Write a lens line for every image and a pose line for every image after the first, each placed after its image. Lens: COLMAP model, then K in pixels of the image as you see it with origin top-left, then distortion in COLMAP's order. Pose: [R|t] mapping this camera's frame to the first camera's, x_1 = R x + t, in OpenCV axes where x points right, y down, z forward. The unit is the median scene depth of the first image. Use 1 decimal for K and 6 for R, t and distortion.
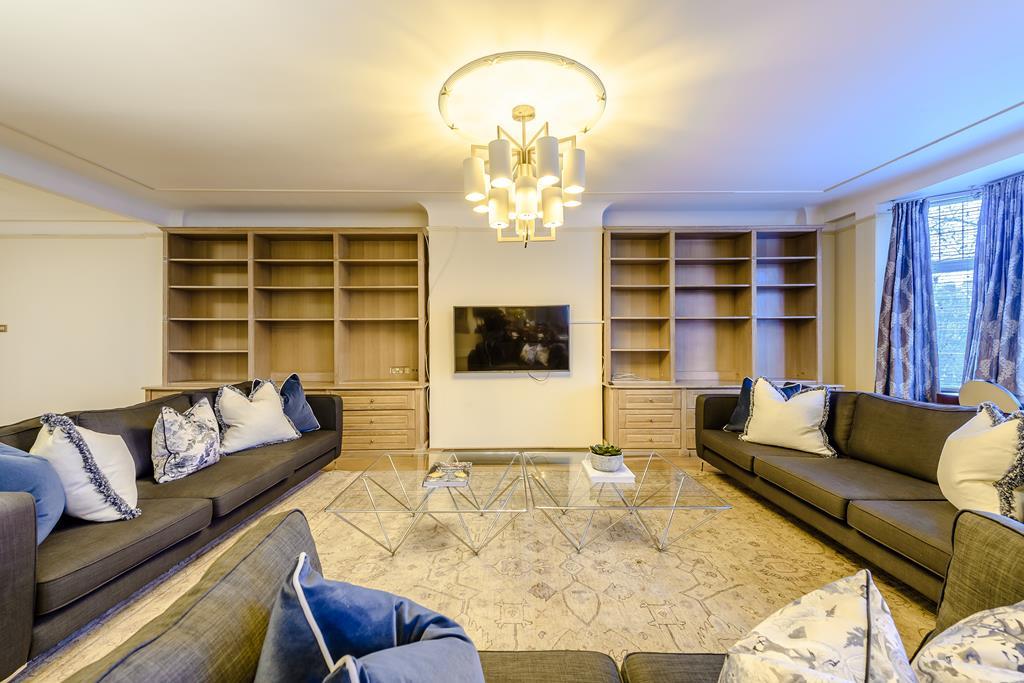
lens RADIAL K [[400.9, 0, 508.9], [0, 400.9, 338.4], [0, 0, 1]] dist [0.011318, -0.002502]
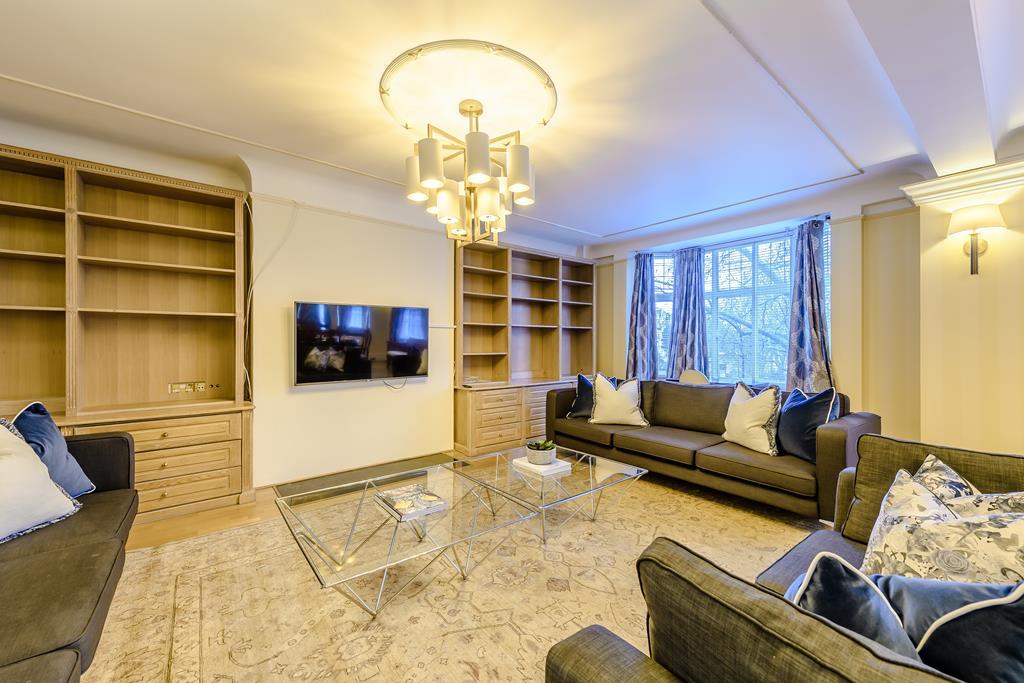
lens RADIAL K [[400.9, 0, 510.0], [0, 400.9, 343.6], [0, 0, 1]] dist [0.011318, -0.002502]
pose [[0.784863, 0.003336, 0.619660, -0.303305], [-0.006013, 0.999979, 0.002233, -0.001449], [-0.619640, -0.005478, 0.784867, 0.116240]]
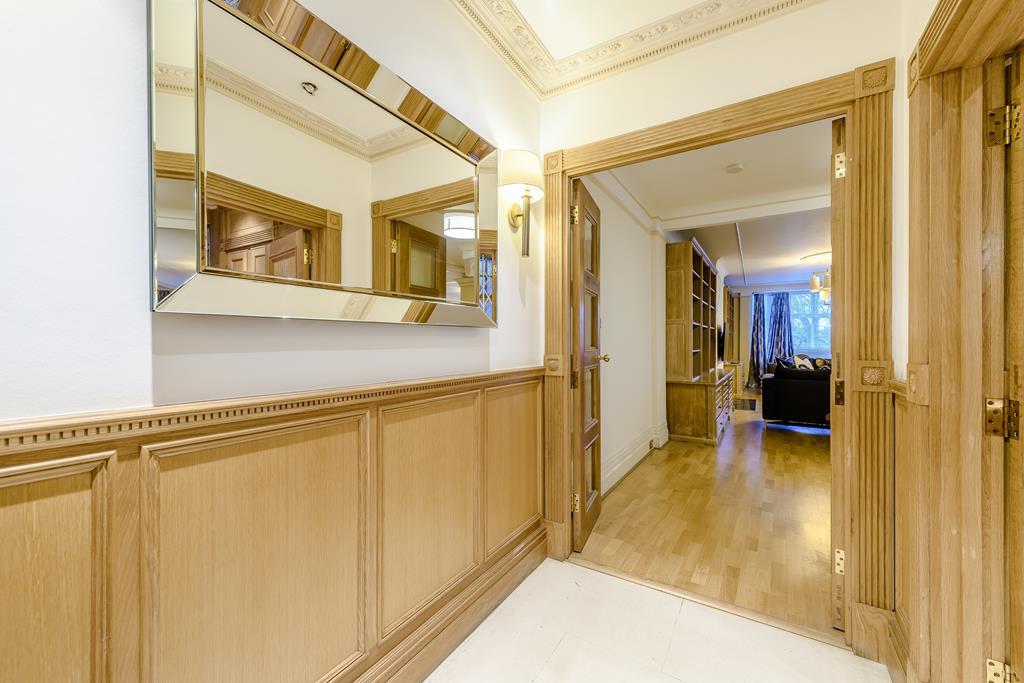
lens RADIAL K [[400.9, 0, 507.0], [0, 400.9, 343.5], [0, 0, 1]] dist [0.011318, -0.002502]
pose [[0.538994, -0.001536, 0.842308, -2.113745], [-0.003936, 0.999983, 0.004342, 0.005913], [-0.842300, -0.005655, 0.538979, 0.870882]]
